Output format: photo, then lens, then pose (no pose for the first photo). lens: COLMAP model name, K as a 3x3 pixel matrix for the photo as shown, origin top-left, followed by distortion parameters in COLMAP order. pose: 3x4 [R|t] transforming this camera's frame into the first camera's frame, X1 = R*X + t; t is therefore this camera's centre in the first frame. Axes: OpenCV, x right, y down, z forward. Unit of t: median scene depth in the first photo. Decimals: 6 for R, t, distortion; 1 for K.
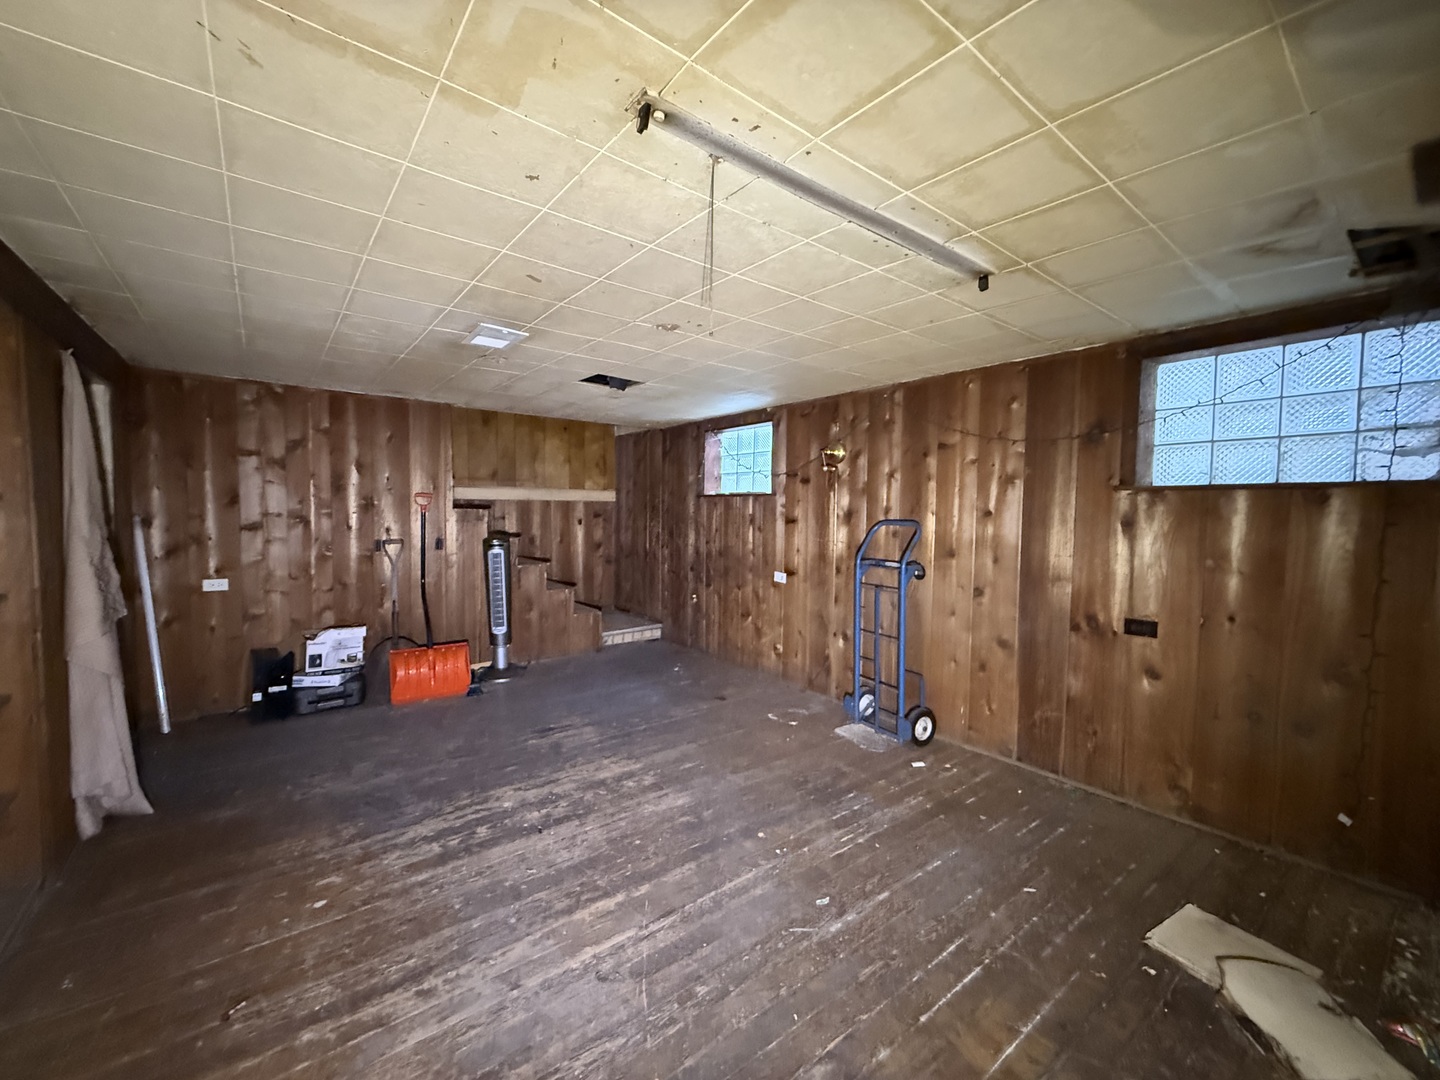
lens RADIAL K [[575.0, 0, 718.2], [0, 575.0, 539.1], [0, 0, 1]] dist [-0.002233, 0.000386]
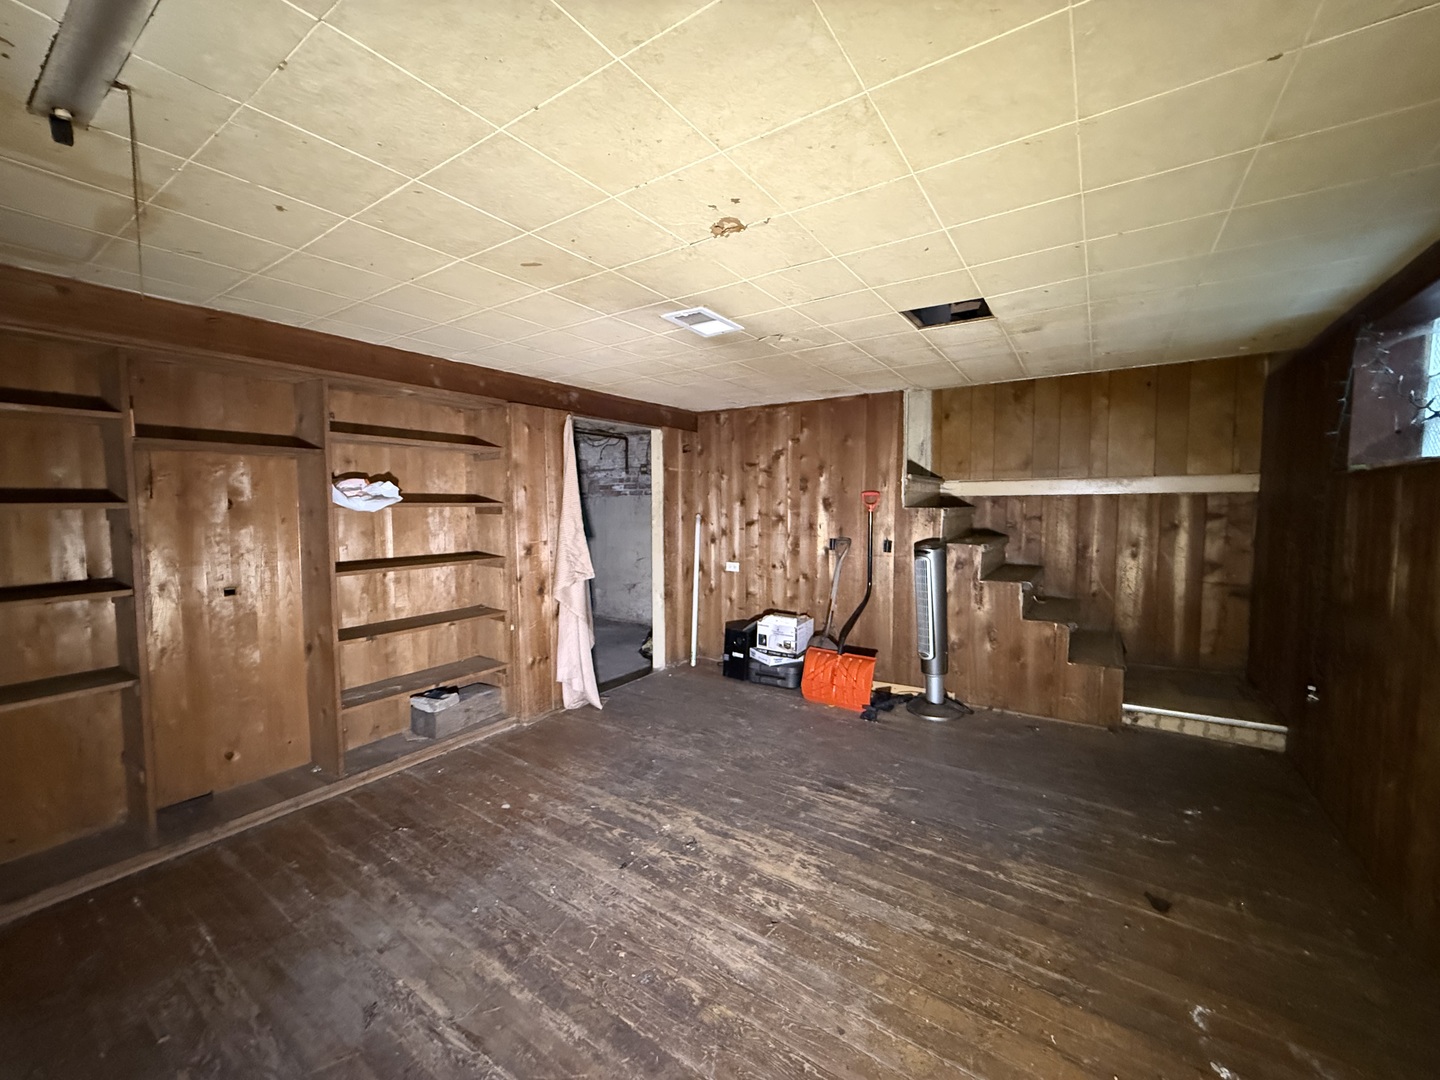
lens RADIAL K [[575.0, 0, 717.1], [0, 575.0, 536.3], [0, 0, 1]] dist [-0.002233, 0.000386]
pose [[0.301397, 0.040520, -0.952637, 0.390118], [-0.042997, 0.998658, 0.028874, -0.028287], [0.952529, 0.032258, 0.302735, 0.580358]]
